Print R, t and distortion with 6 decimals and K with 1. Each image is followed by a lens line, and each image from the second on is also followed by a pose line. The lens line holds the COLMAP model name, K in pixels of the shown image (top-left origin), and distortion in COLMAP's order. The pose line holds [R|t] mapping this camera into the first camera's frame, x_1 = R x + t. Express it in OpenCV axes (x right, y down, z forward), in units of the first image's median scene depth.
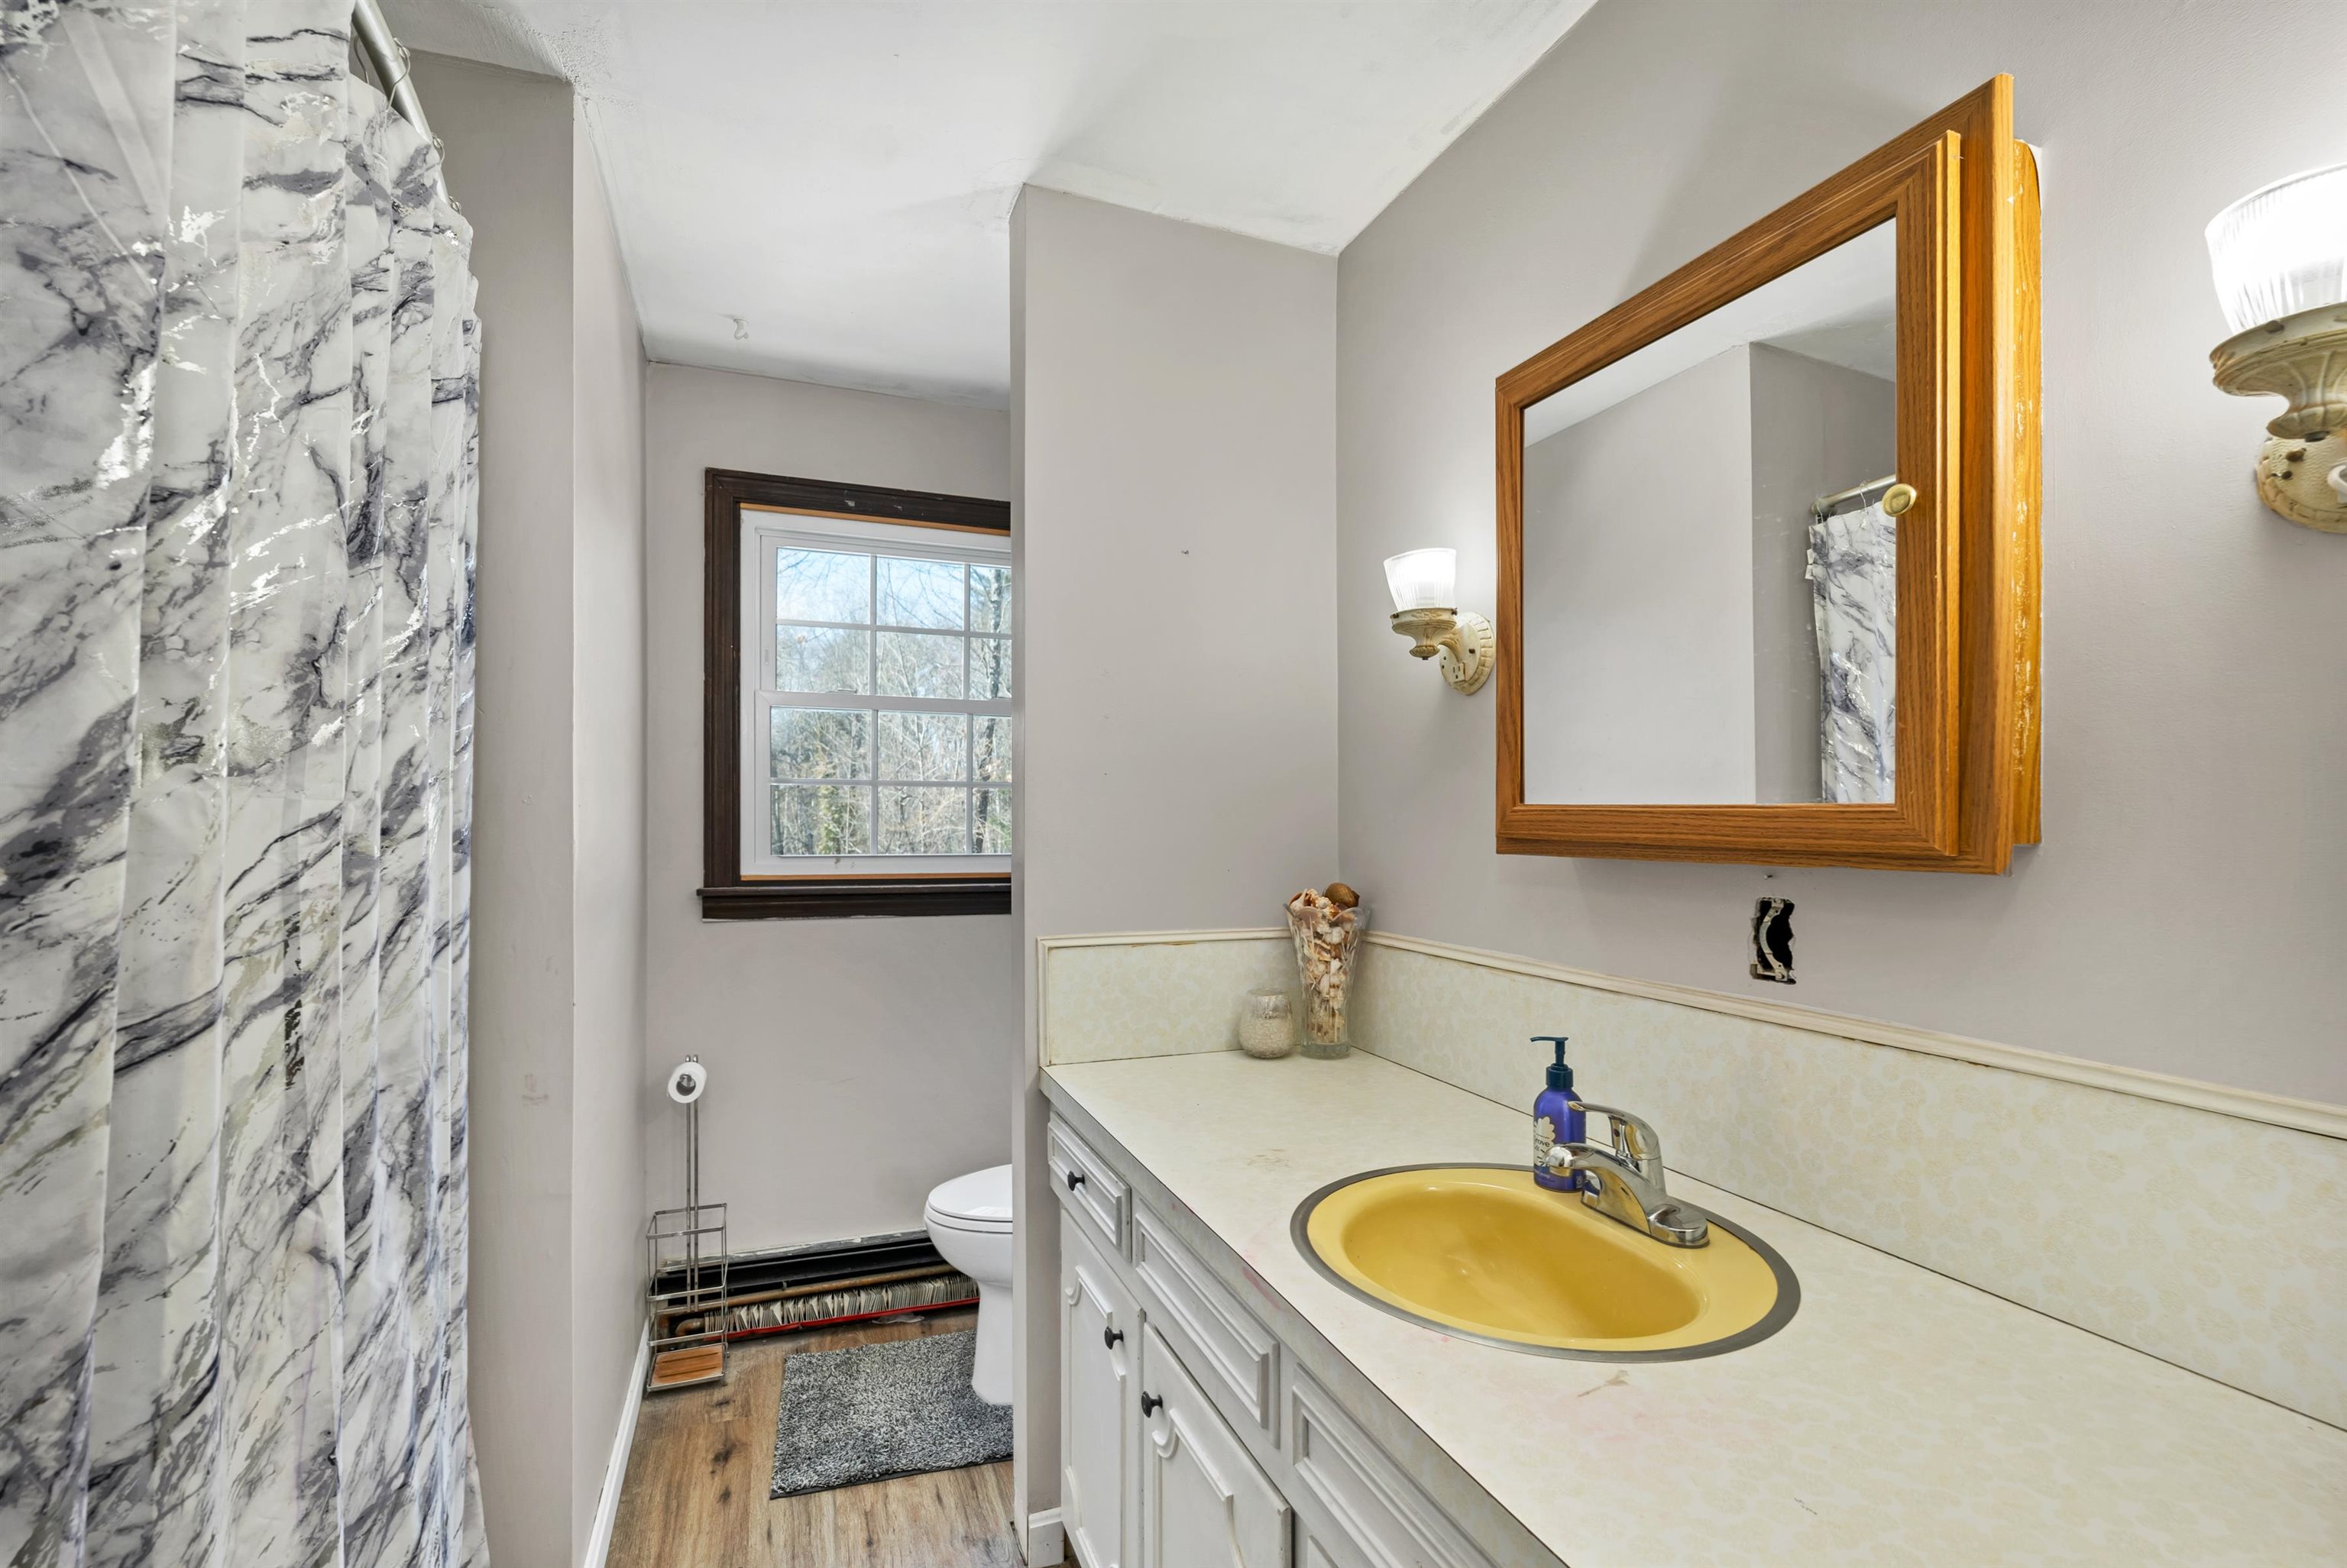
lens RADIAL K [[1031.6, 0, 1174.2], [0, 1031.6, 797.6], [0, 0, 1]] dist [-0.001109, -0.000763]
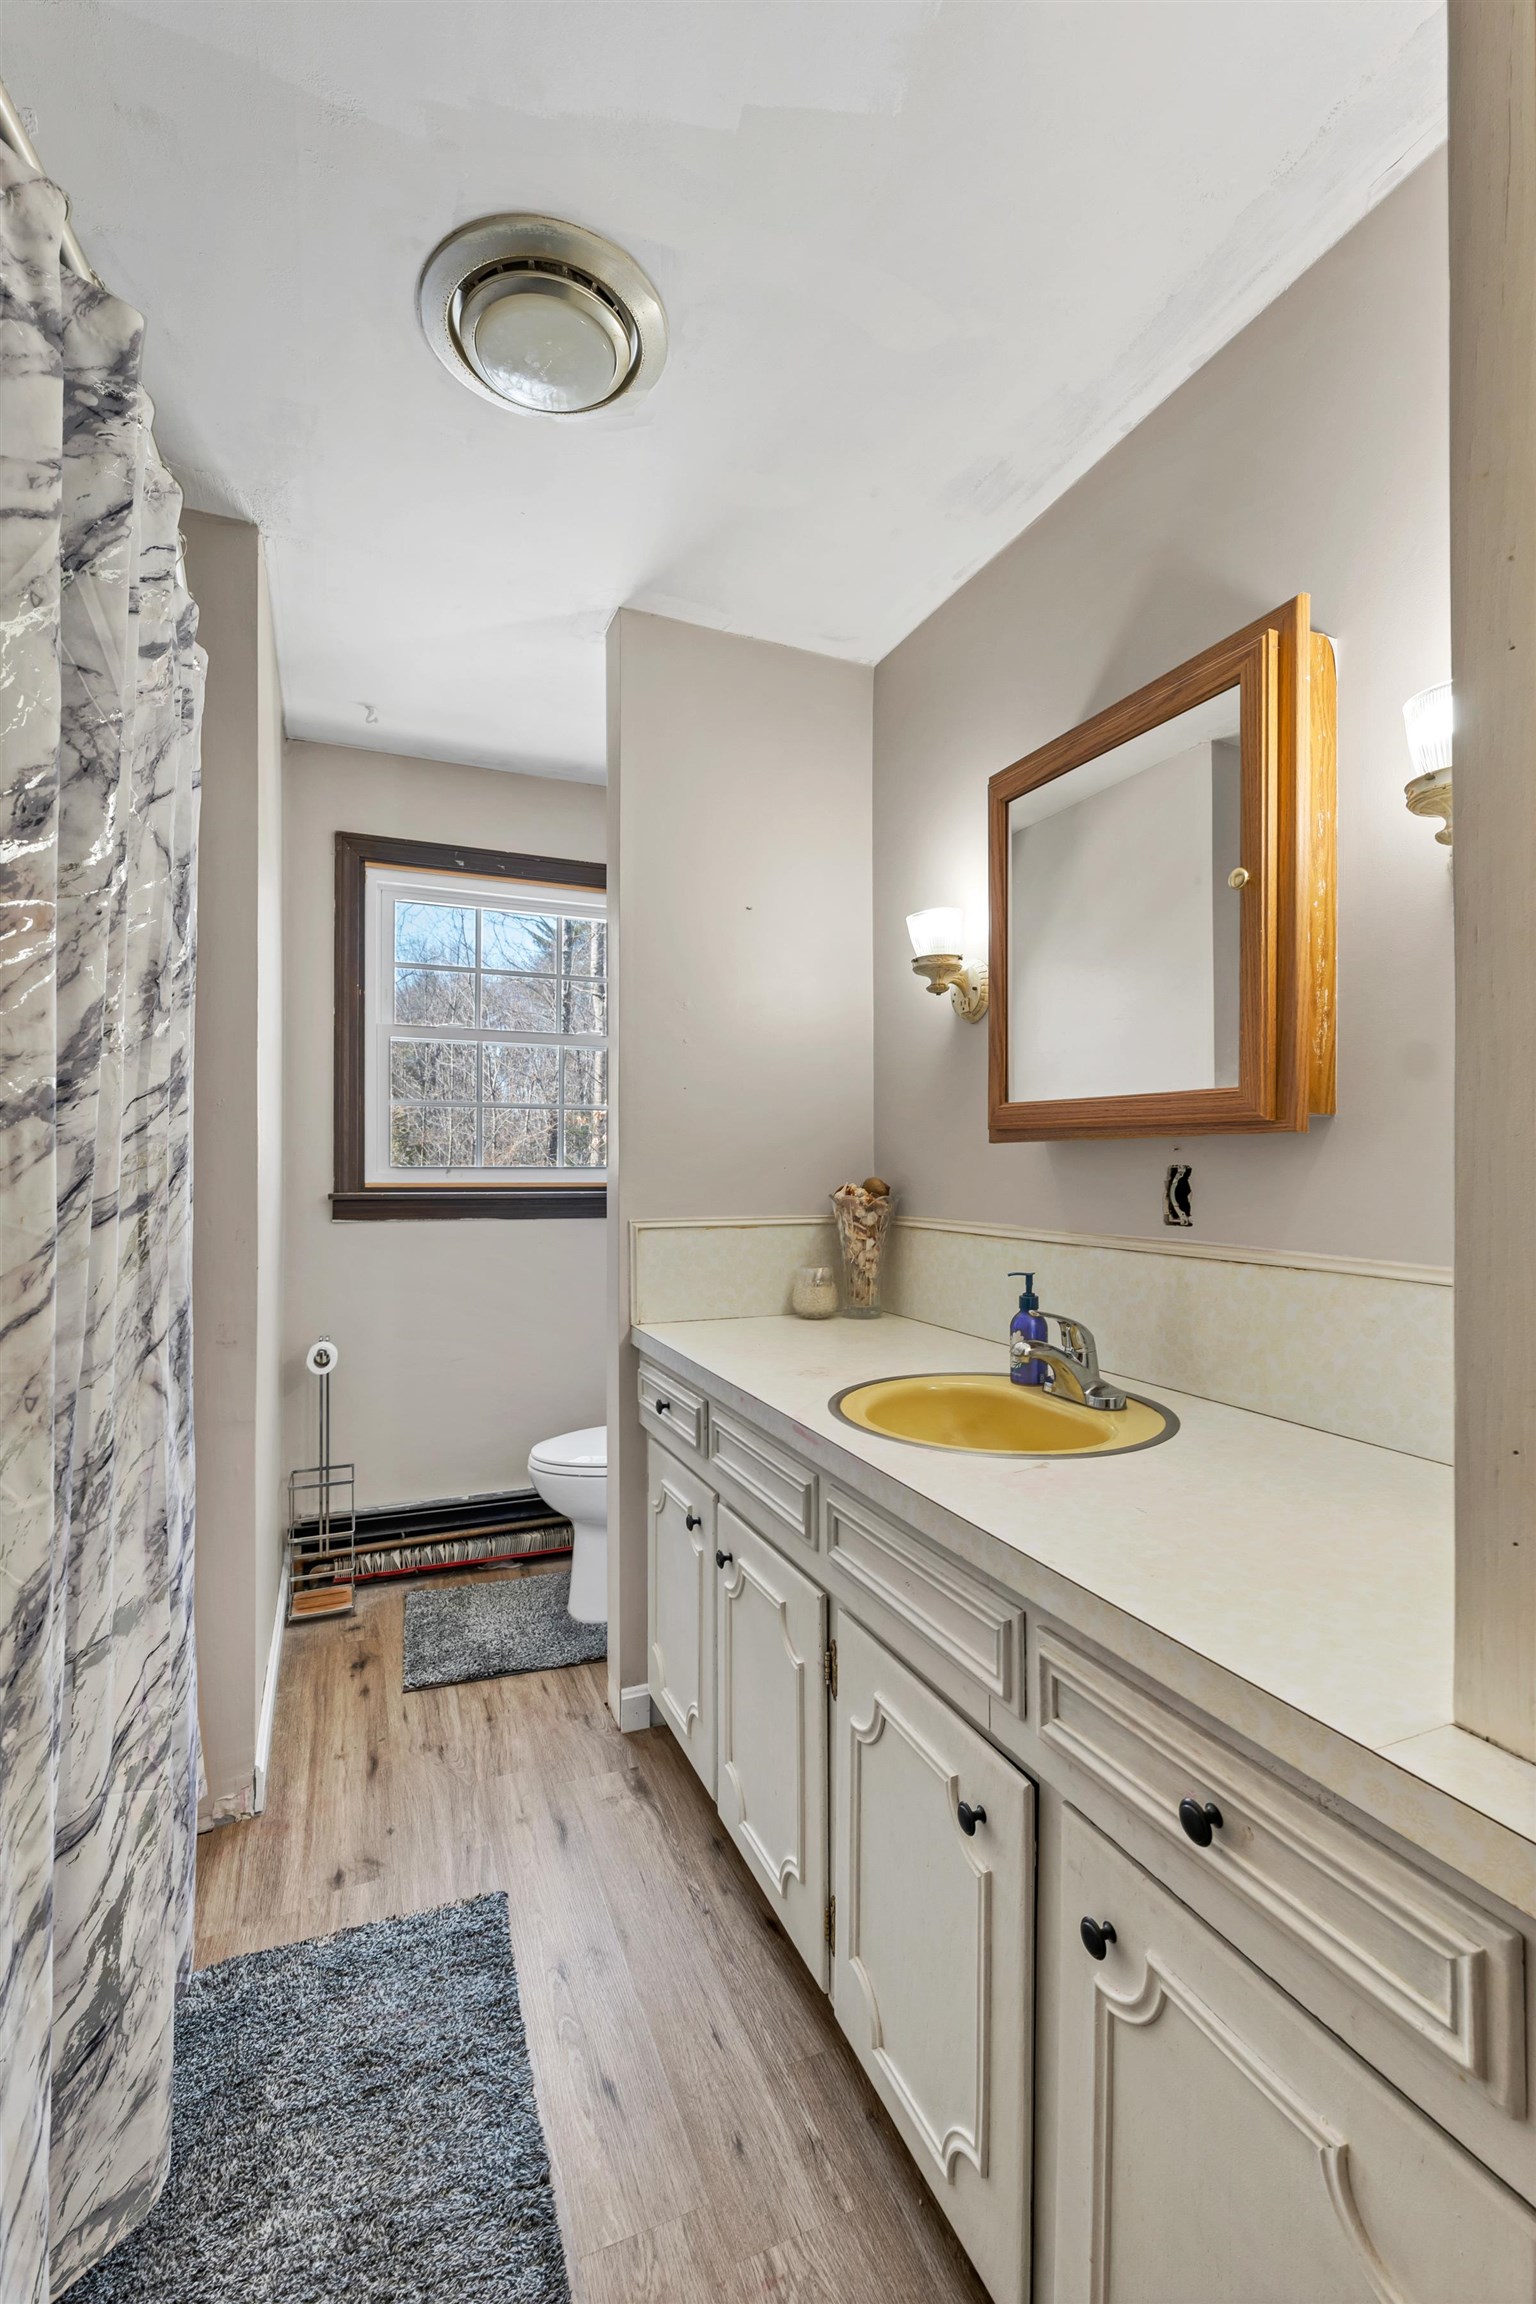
lens RADIAL K [[1022.7, 0, 766.5], [0, 1022.7, 1155.2], [0, 0, 1]] dist [-0.002043, 0.000306]
pose [[0.999482, 0.001777, 0.032149, -0.010540], [-0.001942, 0.999985, 0.005103, 0.066486], [-0.032140, -0.005162, 0.999470, -0.292097]]
